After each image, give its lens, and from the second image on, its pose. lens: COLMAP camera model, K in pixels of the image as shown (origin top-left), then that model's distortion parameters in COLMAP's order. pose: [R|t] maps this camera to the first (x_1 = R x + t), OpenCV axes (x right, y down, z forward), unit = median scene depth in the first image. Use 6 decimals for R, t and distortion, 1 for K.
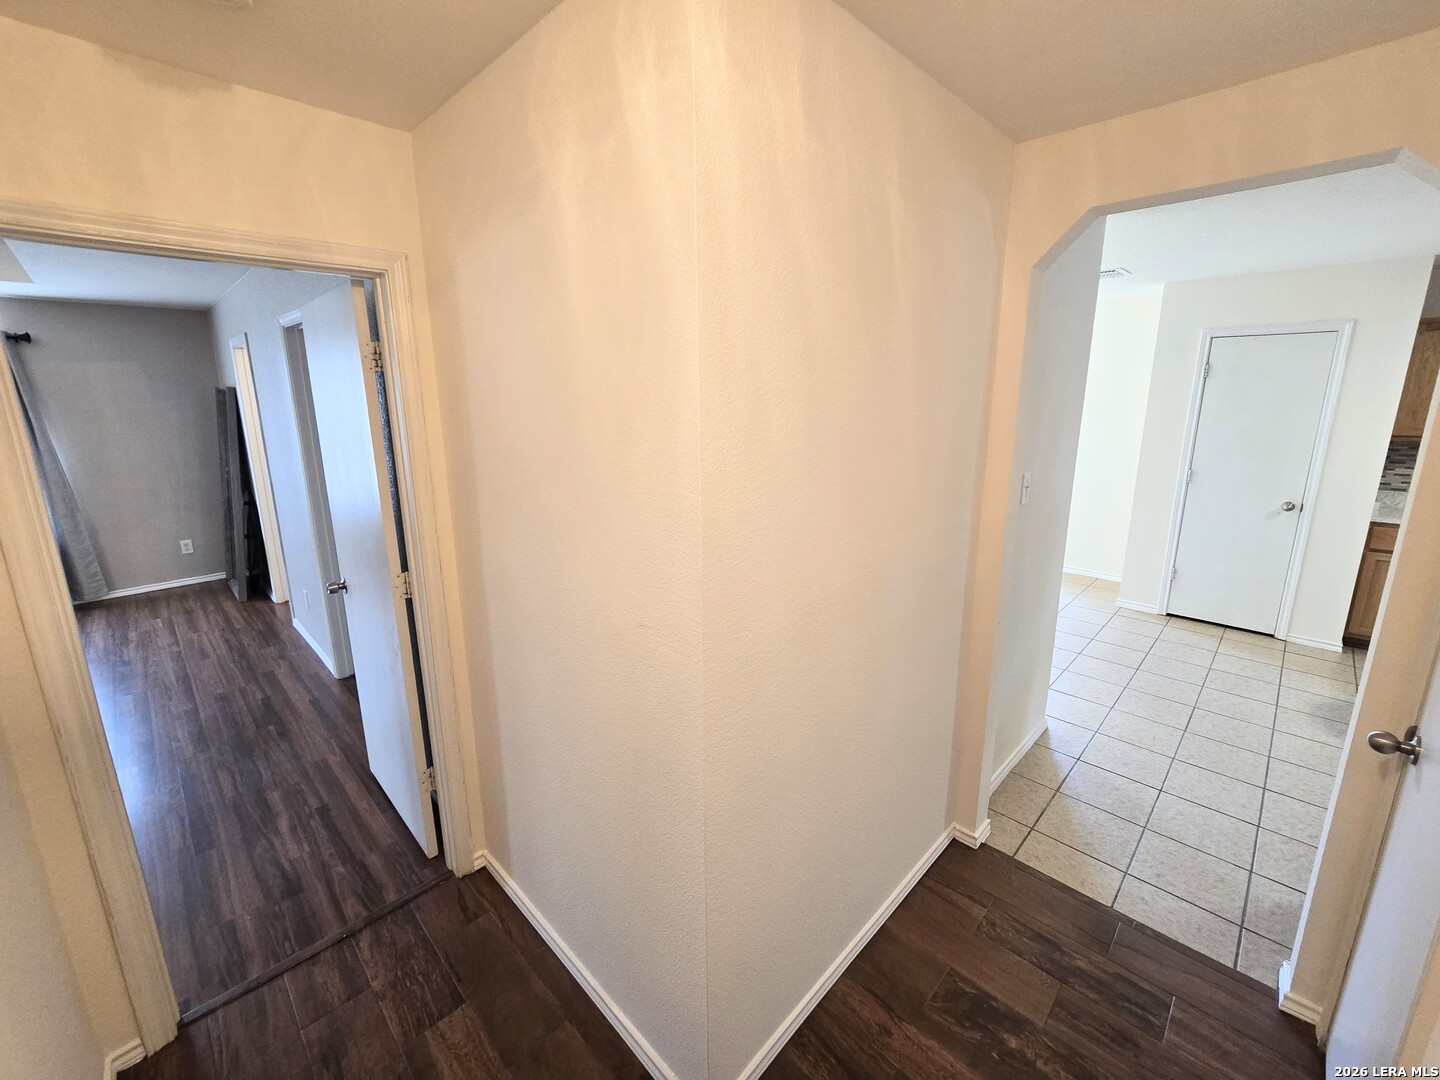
lens RADIAL K [[593.0, 0, 713.7], [0, 593.0, 514.0], [0, 0, 1]] dist [-0.002536, -0.000260]
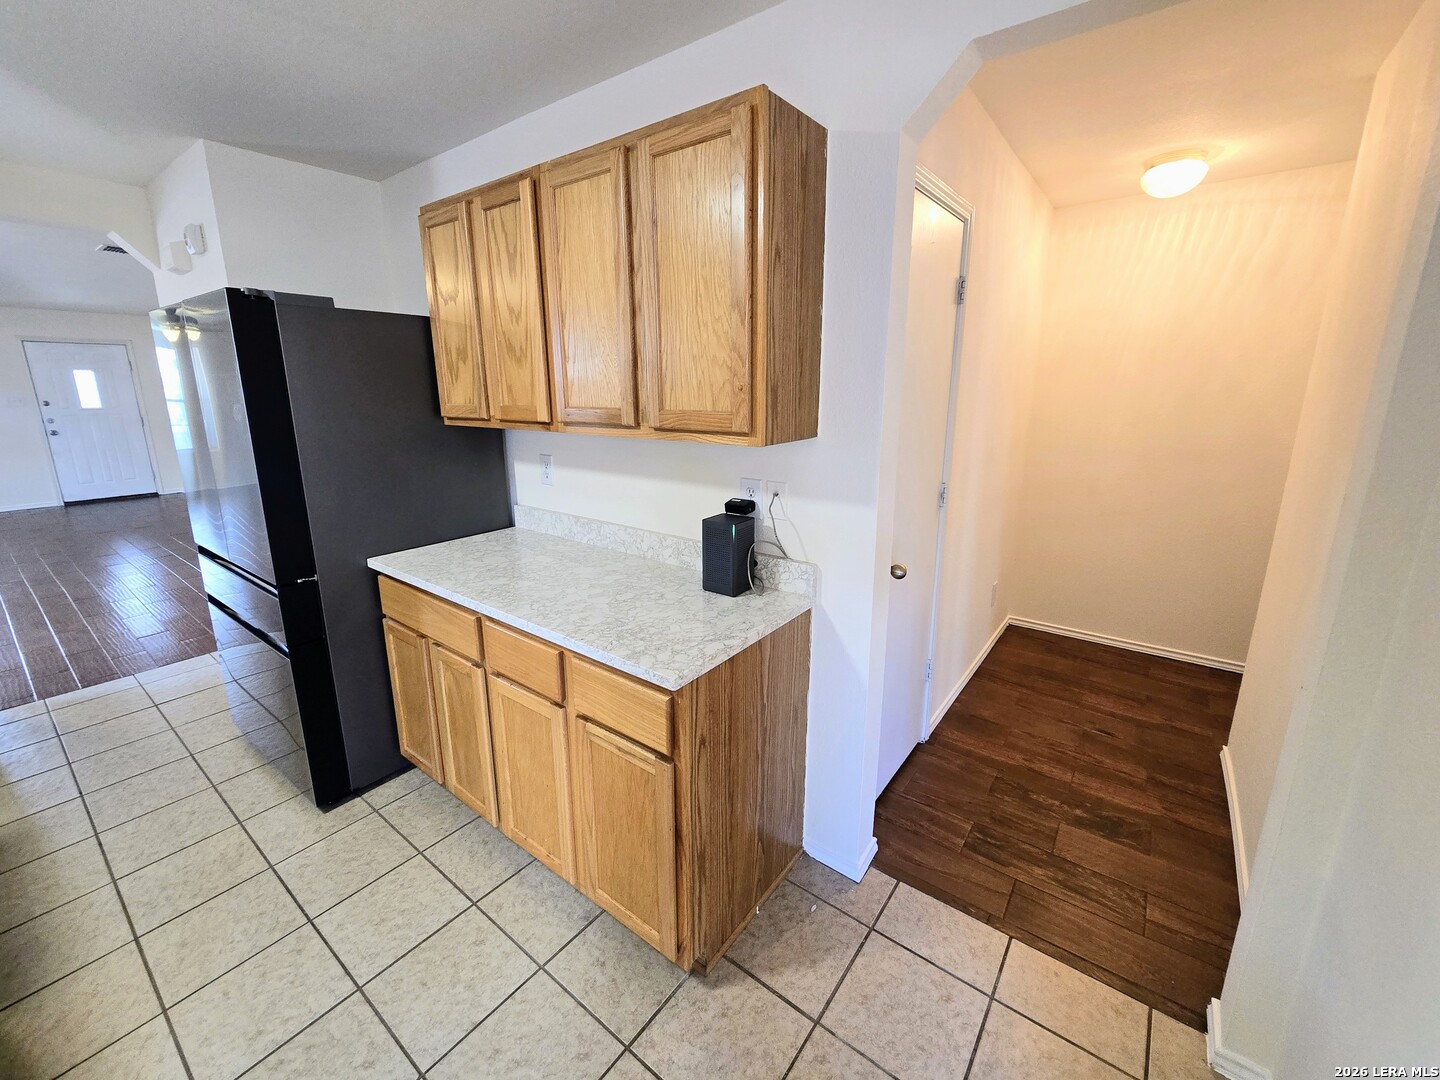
lens RADIAL K [[593.0, 0, 716.8], [0, 593.0, 521.9], [0, 0, 1]] dist [-0.002536, -0.000260]
pose [[-0.990389, 0.050687, -0.128685, 1.268961], [-0.008757, 0.905577, 0.424092, -0.220600], [0.138031, 0.421143, -0.896430, 1.581425]]
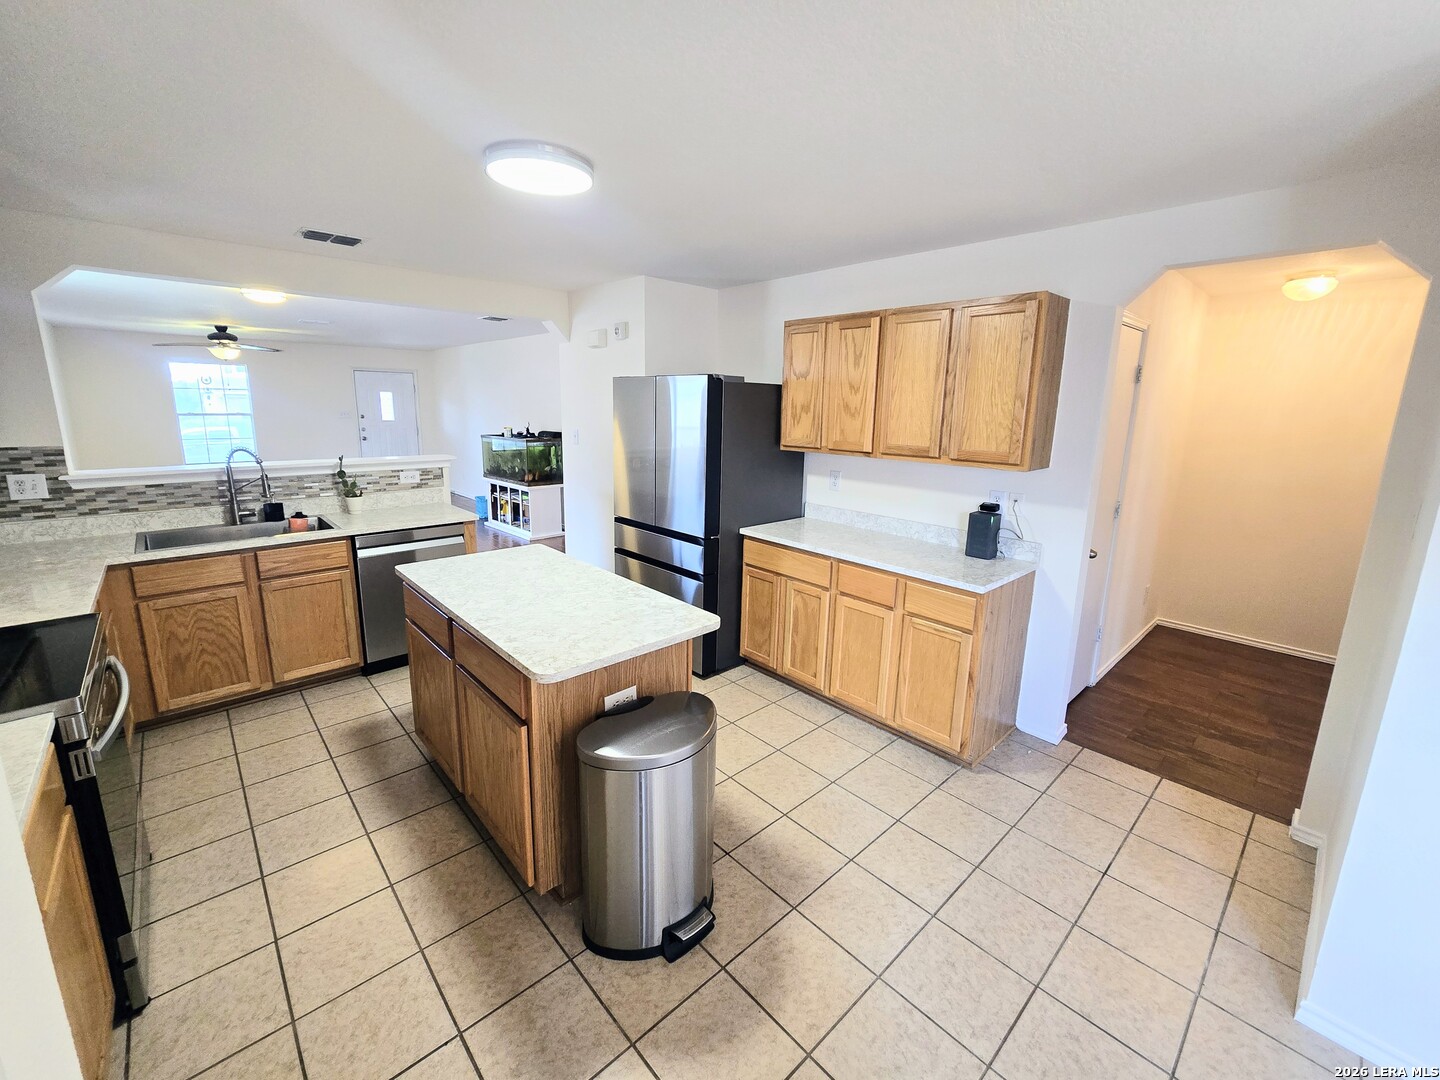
lens RADIAL K [[593.0, 0, 717.4], [0, 593.0, 521.5], [0, 0, 1]] dist [-0.002536, -0.000260]
pose [[-0.999243, -0.010894, 0.037343, 1.800266], [0.004656, 0.919586, 0.392861, -0.439034], [-0.038620, 0.392737, -0.918839, 2.248401]]
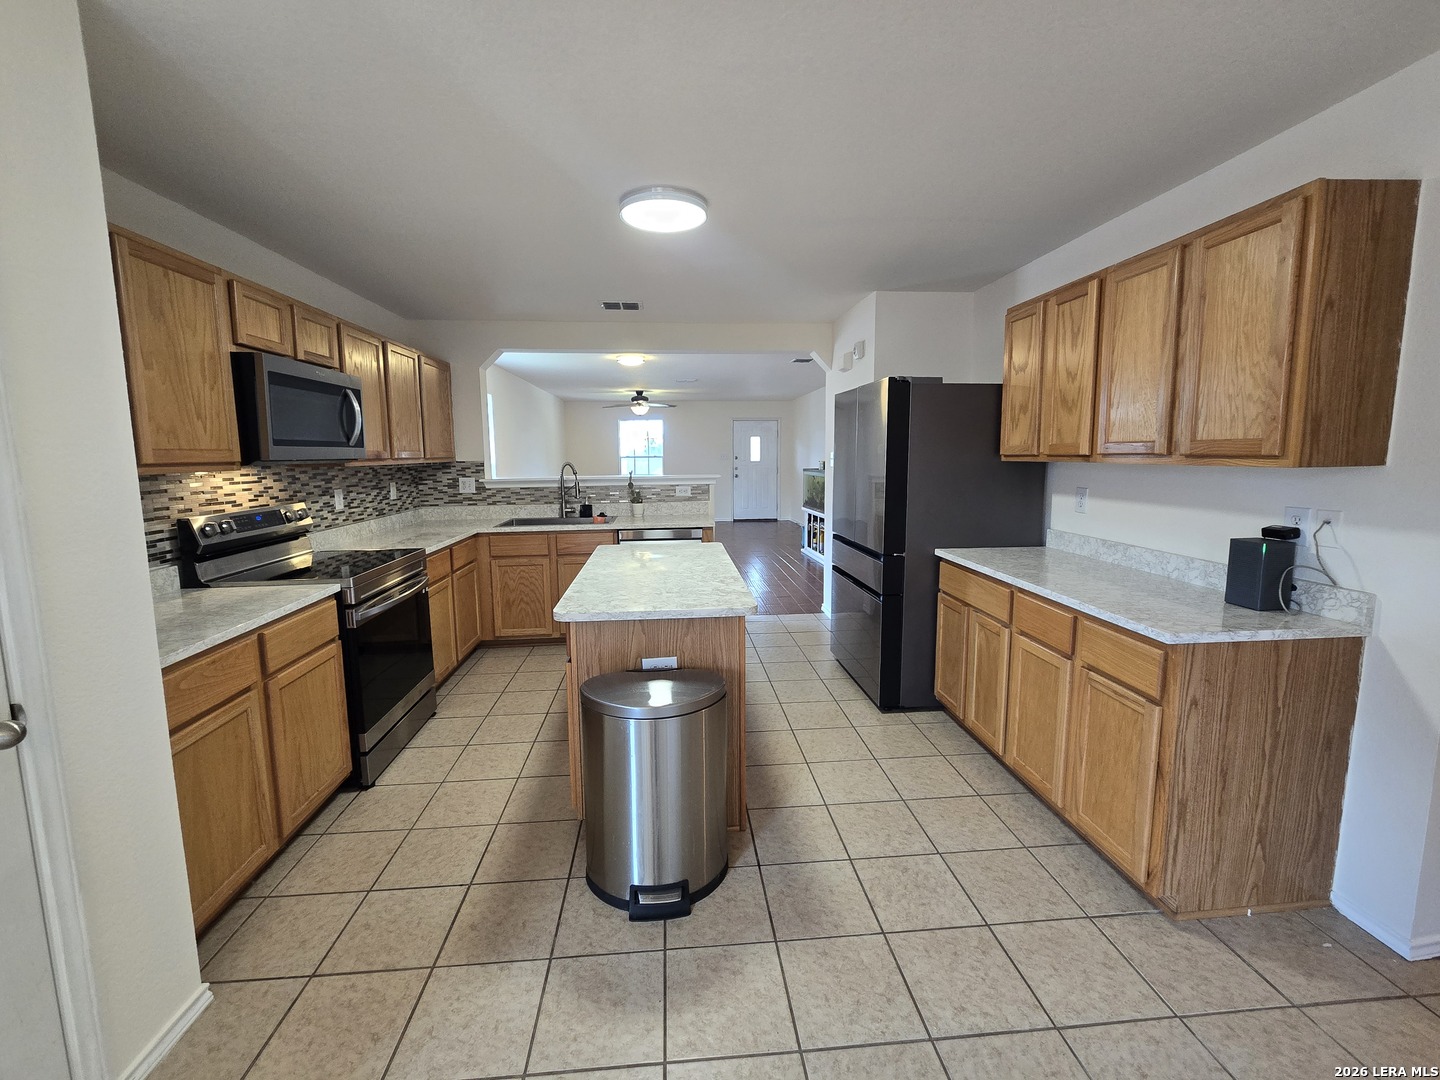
lens RADIAL K [[593.0, 0, 716.7], [0, 593.0, 521.0], [0, 0, 1]] dist [-0.002536, -0.000260]
pose [[-0.766868, -0.051575, 0.639729, 1.198350], [0.152430, 0.953609, 0.259604, -0.270554], [-0.623441, 0.296596, -0.723431, 2.074721]]
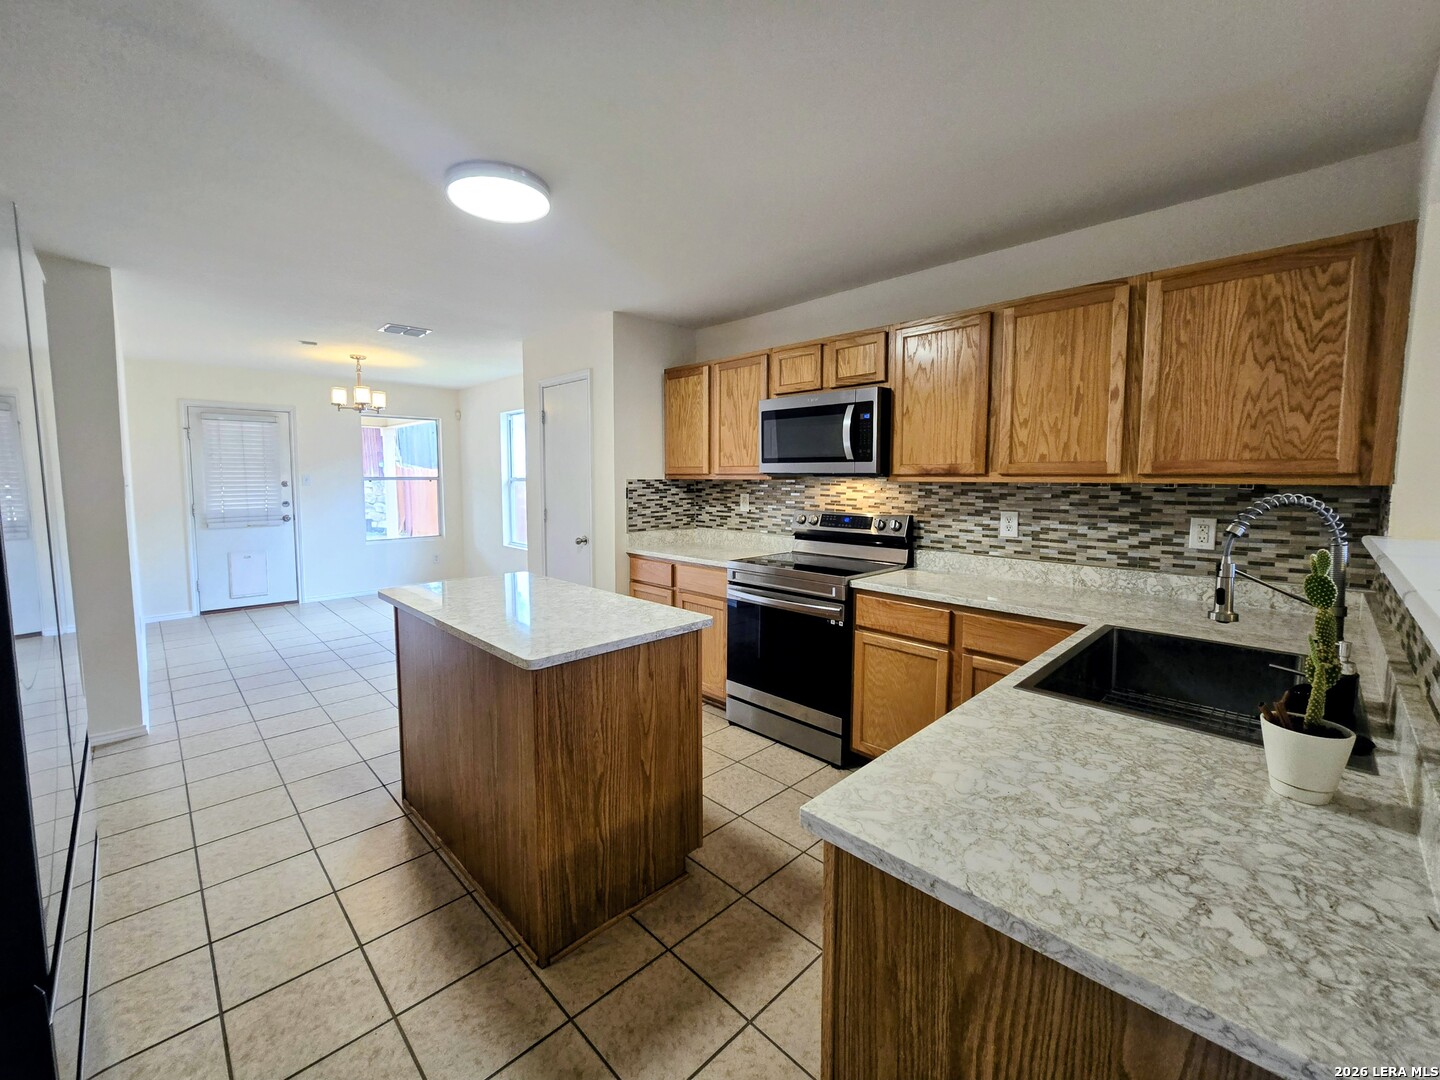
lens RADIAL K [[593.0, 0, 715.7], [0, 593.0, 522.4], [0, 0, 1]] dist [-0.002536, -0.000260]
pose [[0.999837, 0.016164, -0.008048, 2.635318], [-0.017047, 0.991933, -0.125613, 0.178966], [0.005953, 0.125730, 0.992047, -0.112930]]
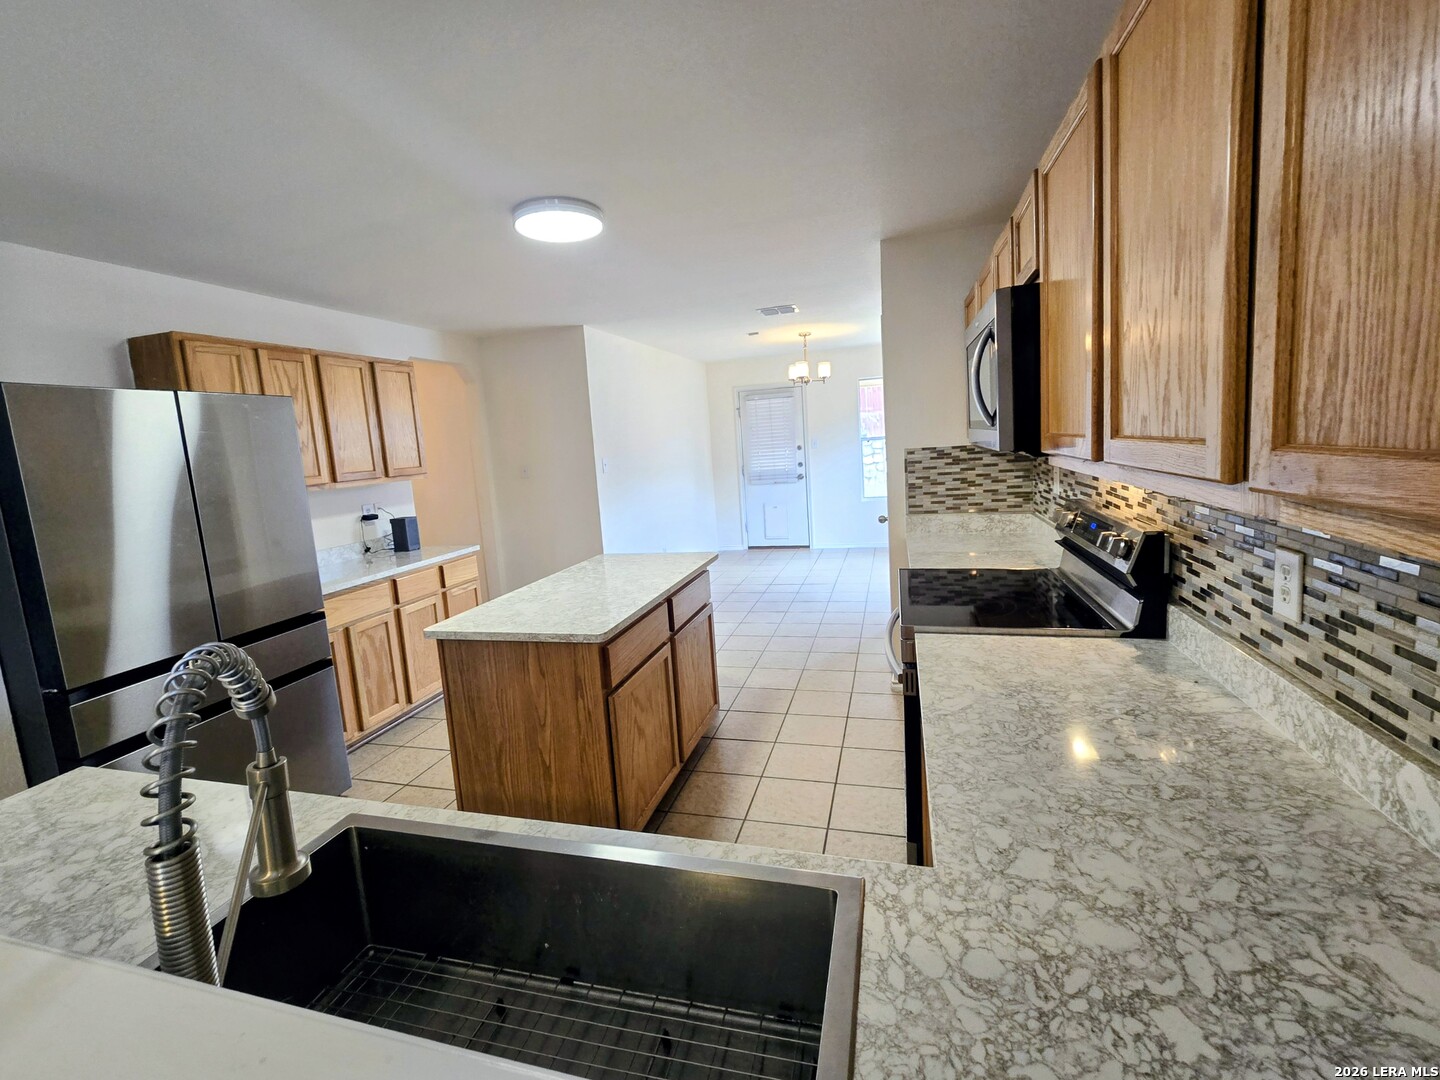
lens RADIAL K [[631.8, 0, 713.5], [0, 631.8, 518.6], [0, 0, 1]] dist [-0.000371, 0.000510]
pose [[0.488028, 0.091601, -0.868008, 3.644276], [-0.116984, 0.992370, 0.038951, -0.046278], [0.864953, 0.082534, 0.495020, 0.623010]]
